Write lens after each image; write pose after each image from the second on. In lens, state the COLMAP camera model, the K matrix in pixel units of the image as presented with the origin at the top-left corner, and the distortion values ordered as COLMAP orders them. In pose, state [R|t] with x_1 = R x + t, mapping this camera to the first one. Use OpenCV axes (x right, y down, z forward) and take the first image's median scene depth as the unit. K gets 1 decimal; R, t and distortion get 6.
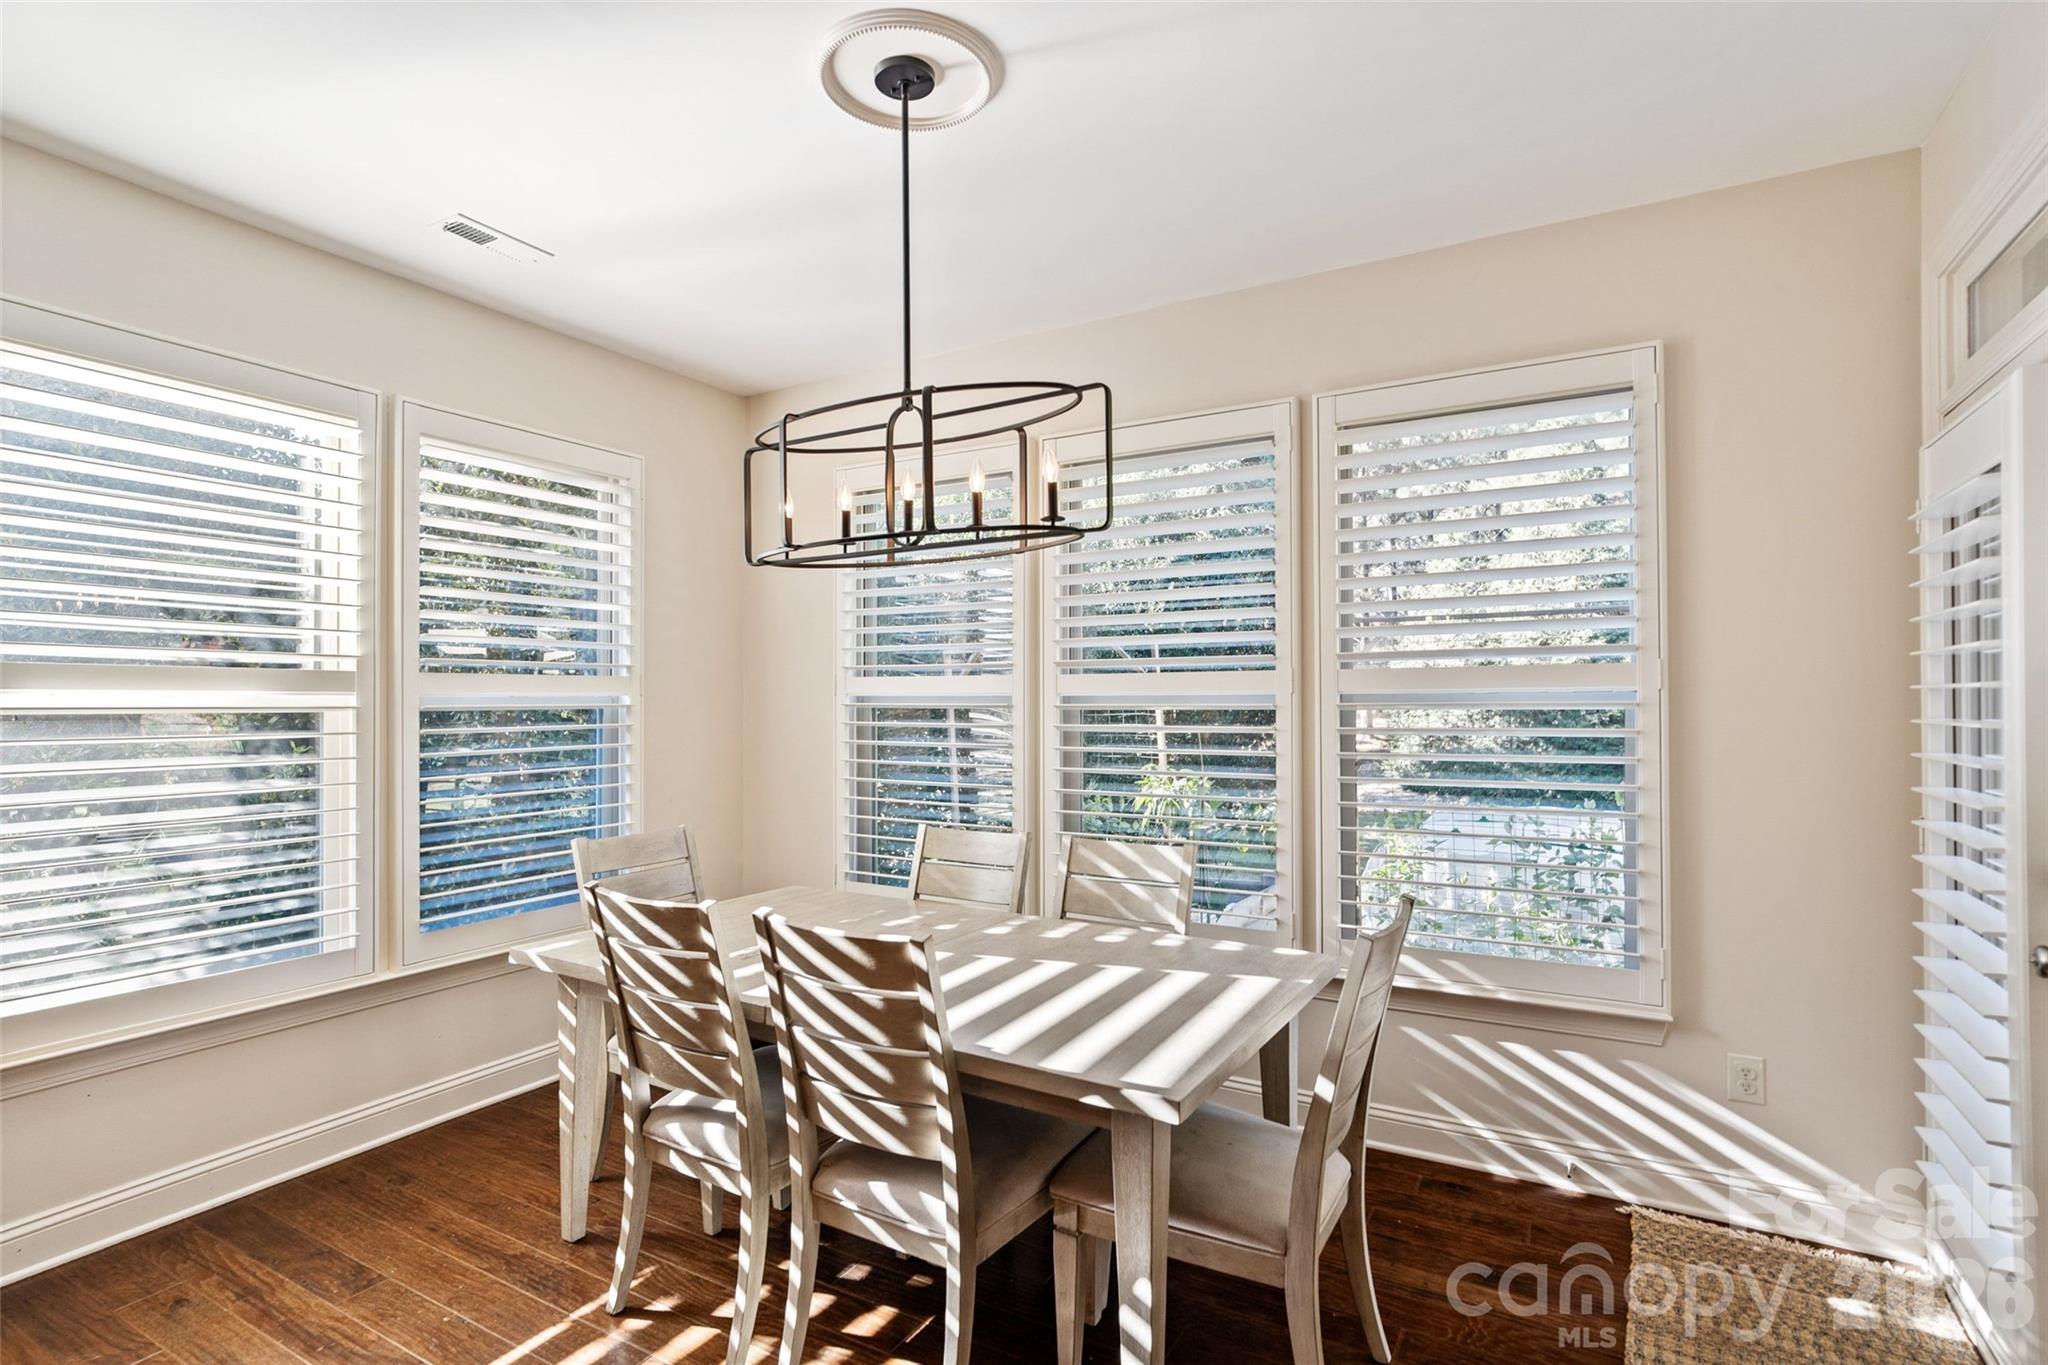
lens RADIAL K [[980.4, 0, 1024.2], [0, 980.4, 692.5], [0, 0, 1]] dist [0.000995, -0.000571]
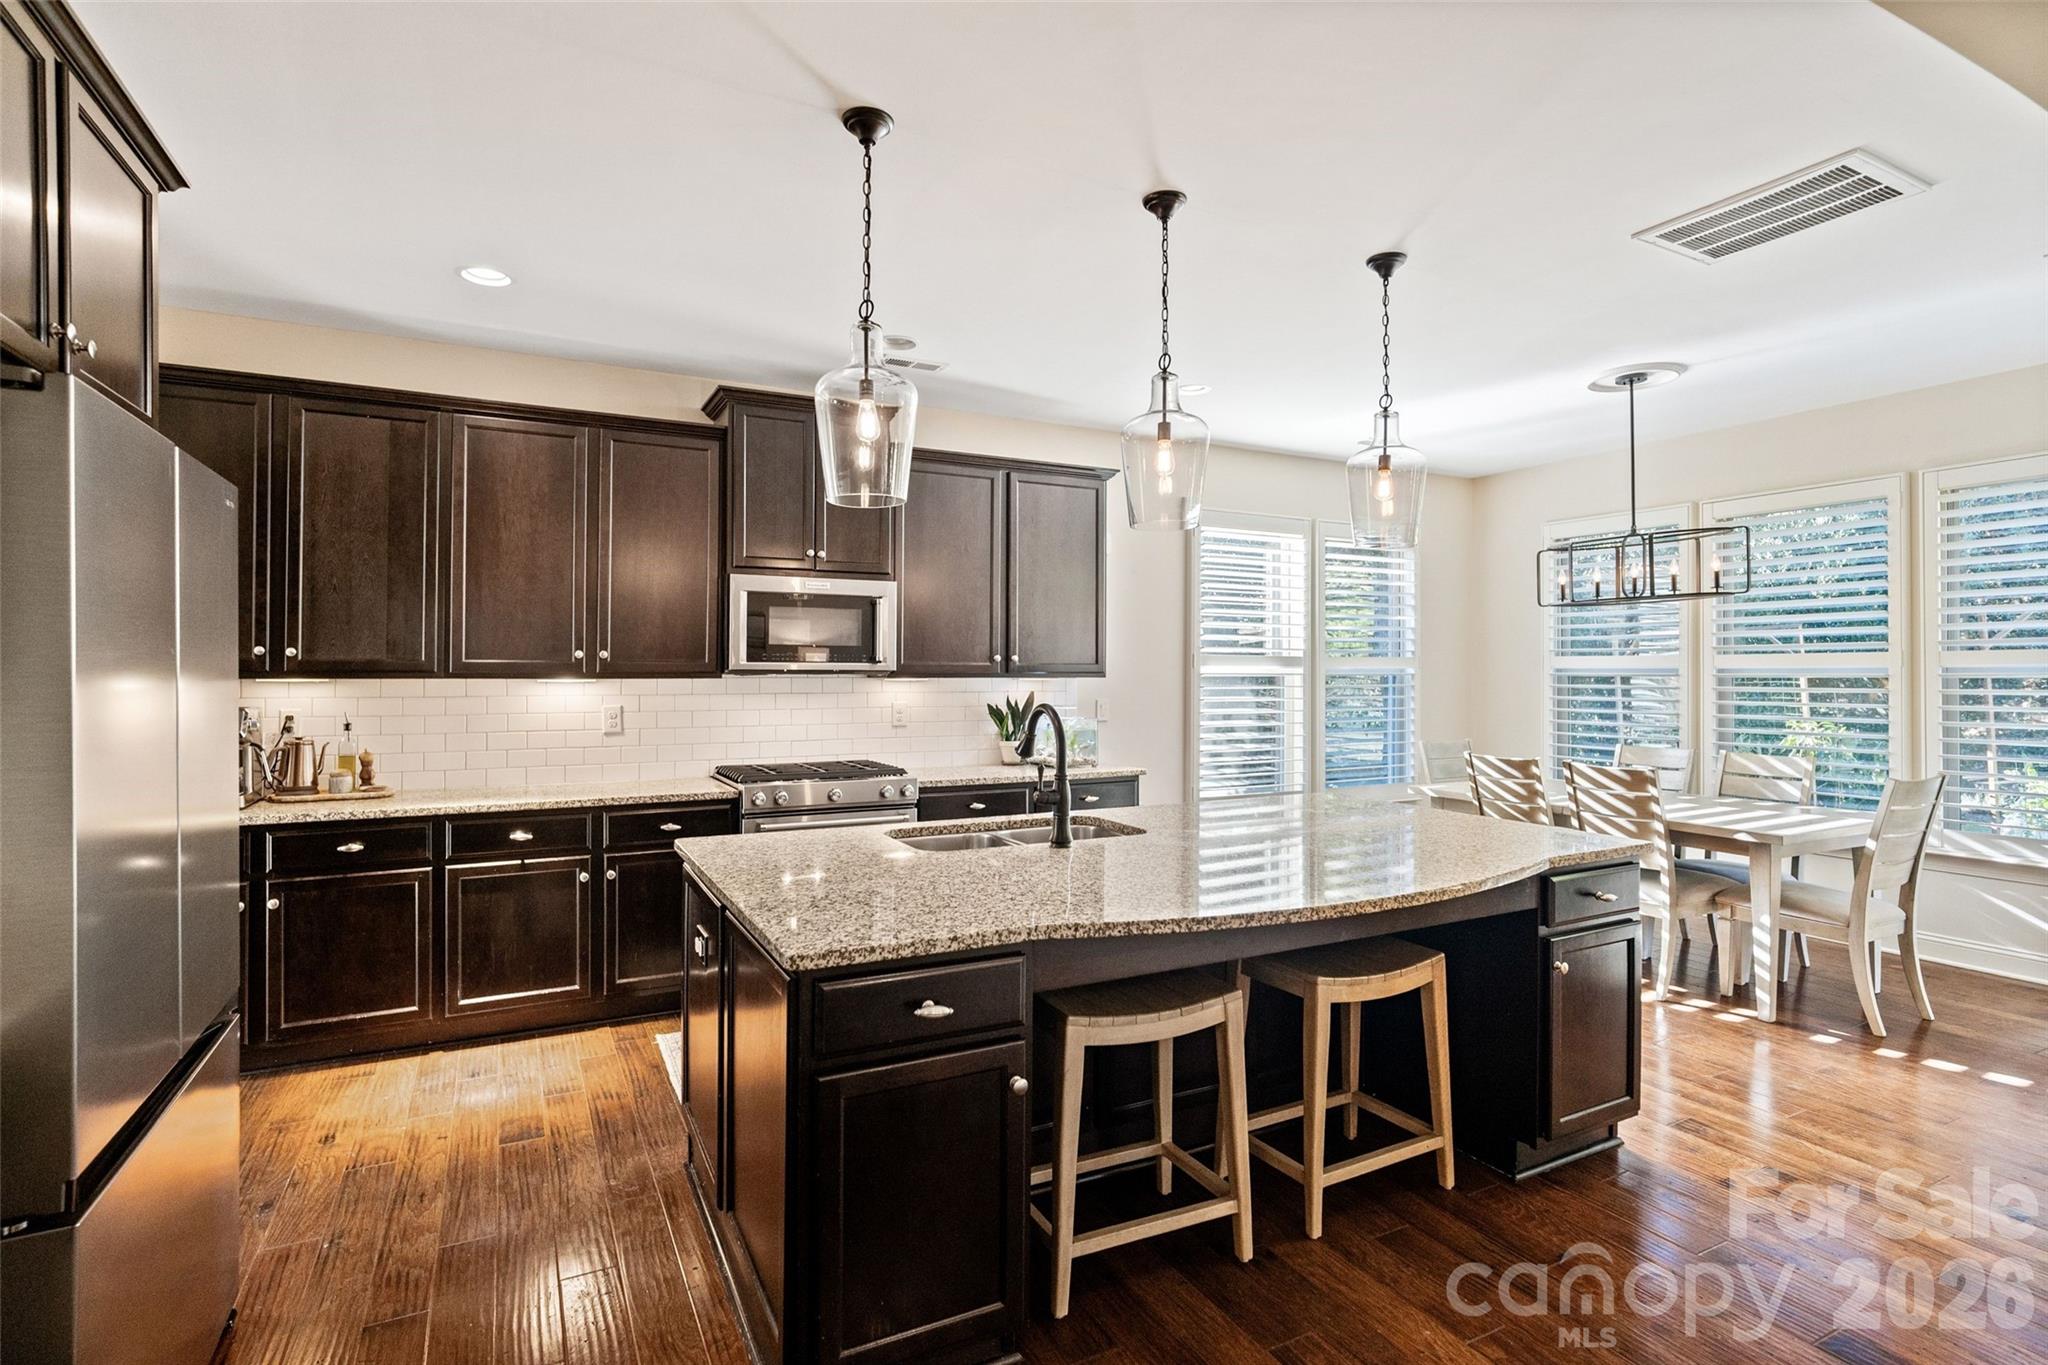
lens RADIAL K [[980.4, 0, 1017.6], [0, 980.4, 669.6], [0, 0, 1]] dist [0.000995, -0.000571]
pose [[0.840302, -0.001637, -0.542116, -0.059342], [0.005407, 0.999971, 0.005362, -0.008763], [0.542091, -0.007437, 0.840287, -1.051837]]
